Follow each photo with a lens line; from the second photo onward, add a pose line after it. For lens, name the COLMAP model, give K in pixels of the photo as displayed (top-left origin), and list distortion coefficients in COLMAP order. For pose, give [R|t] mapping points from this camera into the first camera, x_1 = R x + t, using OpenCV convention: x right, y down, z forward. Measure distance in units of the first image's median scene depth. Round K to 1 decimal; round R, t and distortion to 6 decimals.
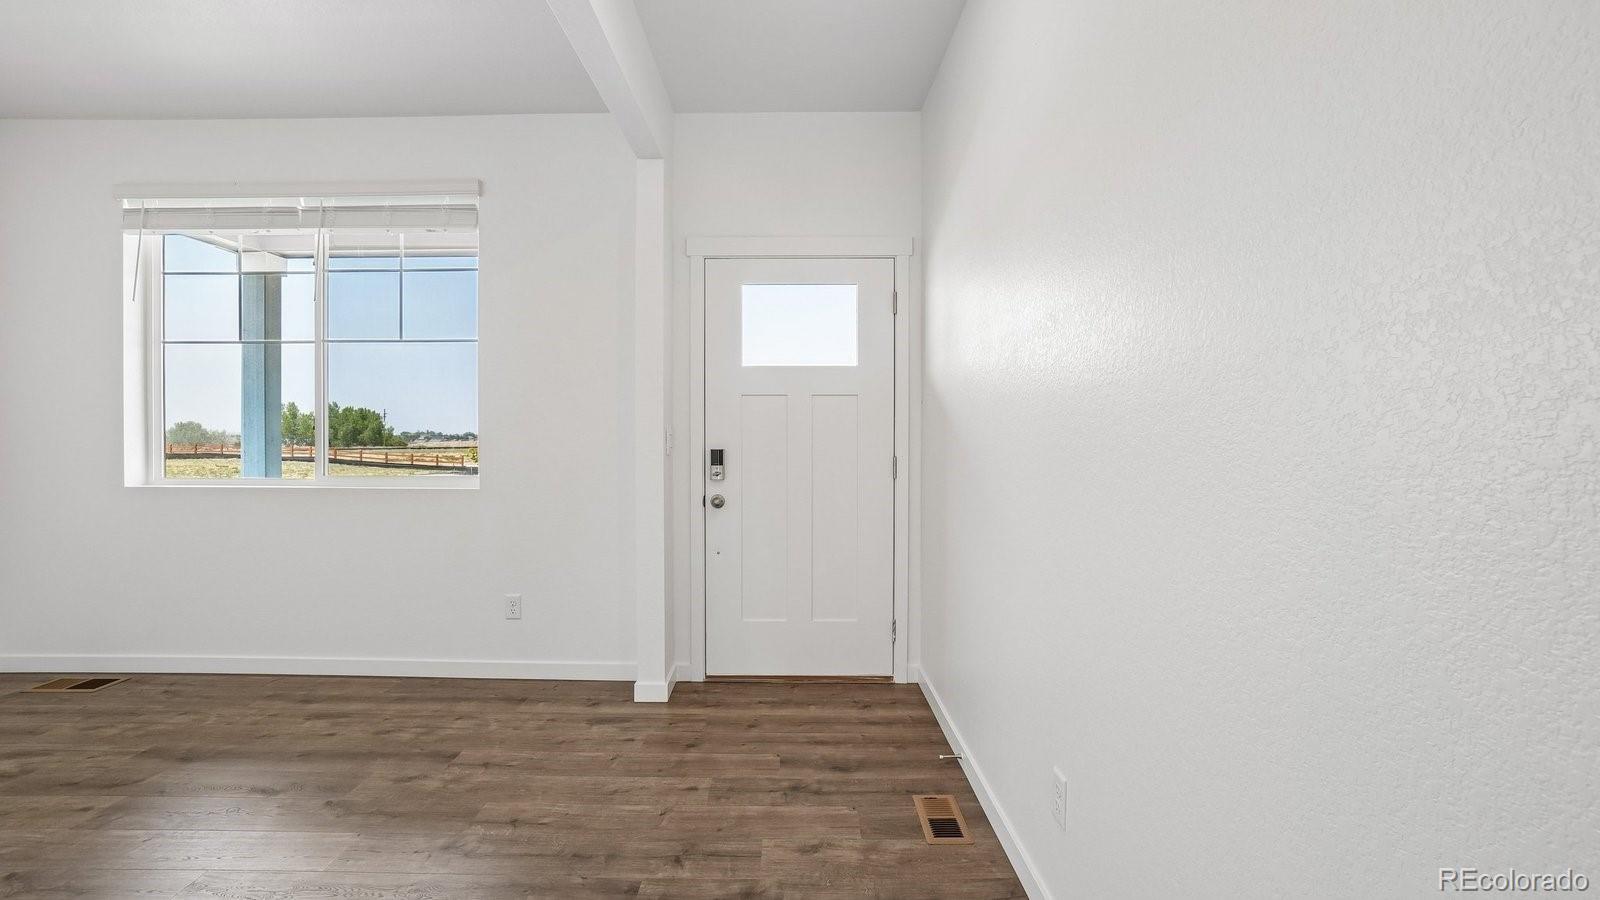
lens RADIAL K [[718.9, 0, 798.8], [0, 718.9, 444.7], [0, 0, 1]] dist [-0.055157, 0.021251]
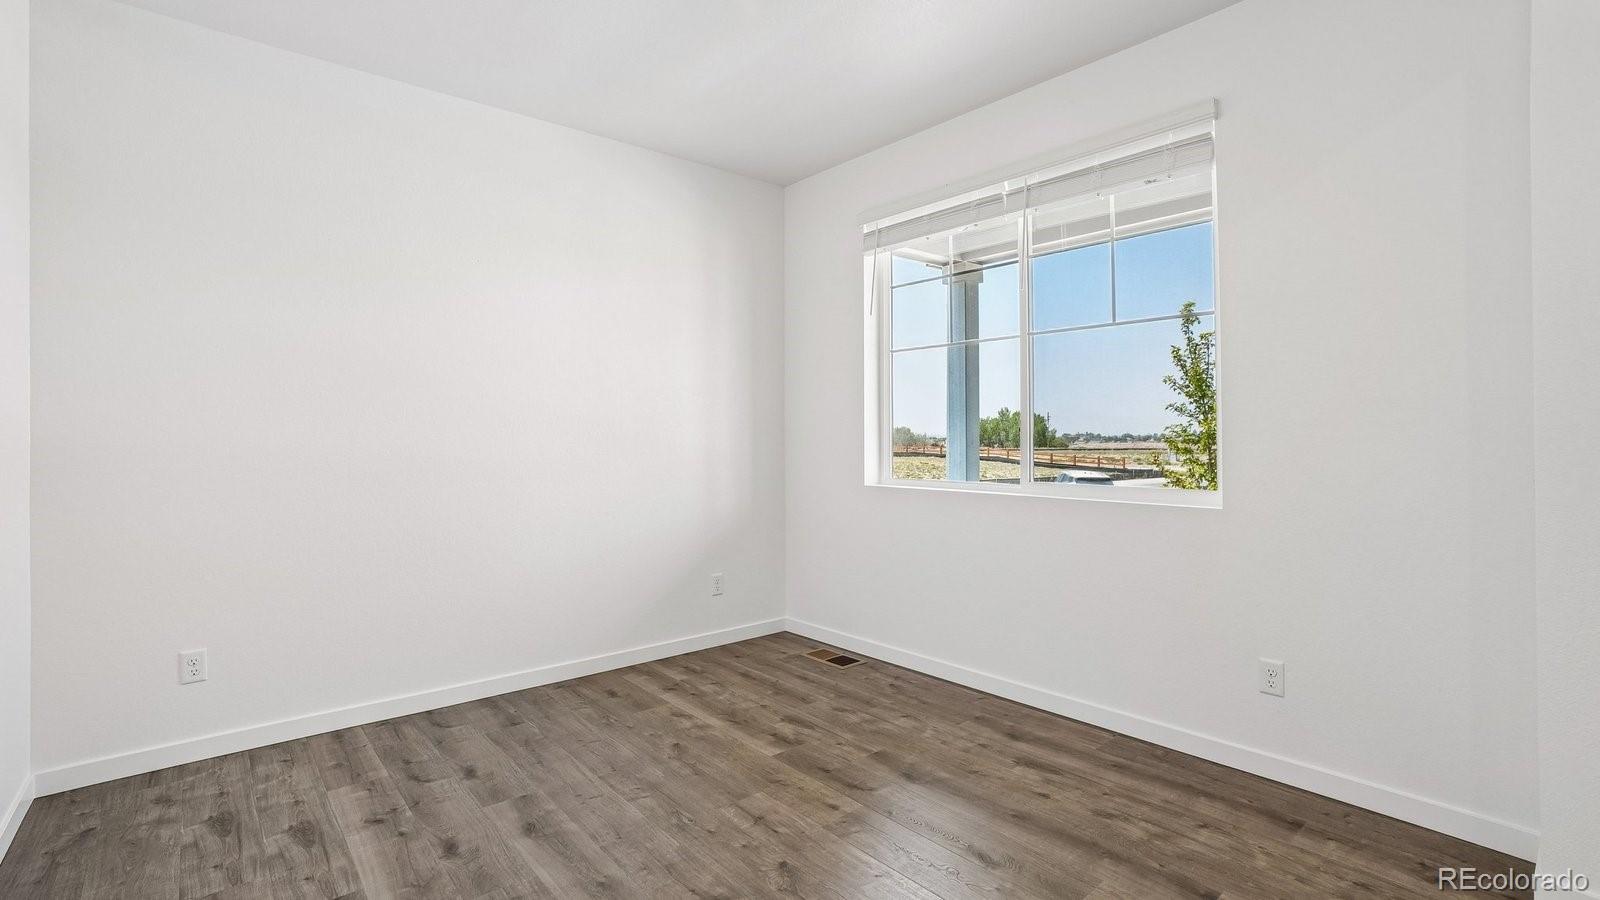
lens RADIAL K [[718.9, 0, 795.3], [0, 718.9, 441.1], [0, 0, 1]] dist [-0.055157, 0.021251]
pose [[0.647498, -0.002034, -0.762064, -0.194833], [-0.003161, 0.999981, -0.005354, -0.004372], [0.762061, 0.005875, 0.647479, 0.200924]]
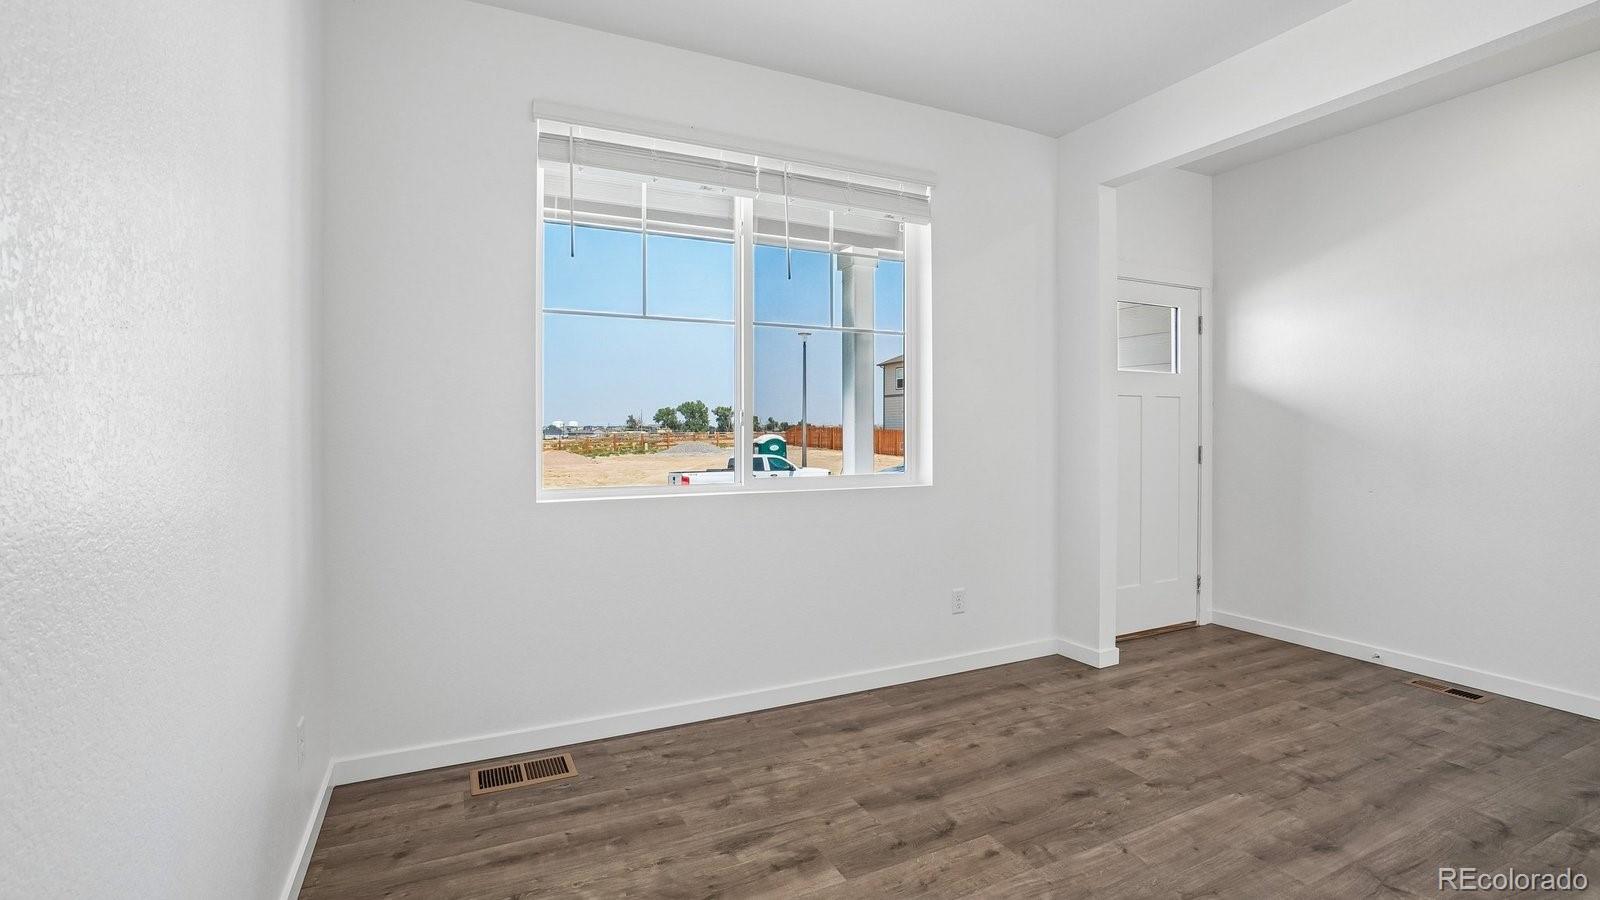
lens RADIAL K [[718.9, 0, 781.8], [0, 718.9, 434.5], [0, 0, 1]] dist [-0.055157, 0.021251]
pose [[0.901591, -0.008201, 0.432512, -1.181120], [0.014669, 0.999825, -0.011620, 0.001585], [-0.432341, 0.016821, 0.901553, 0.217580]]
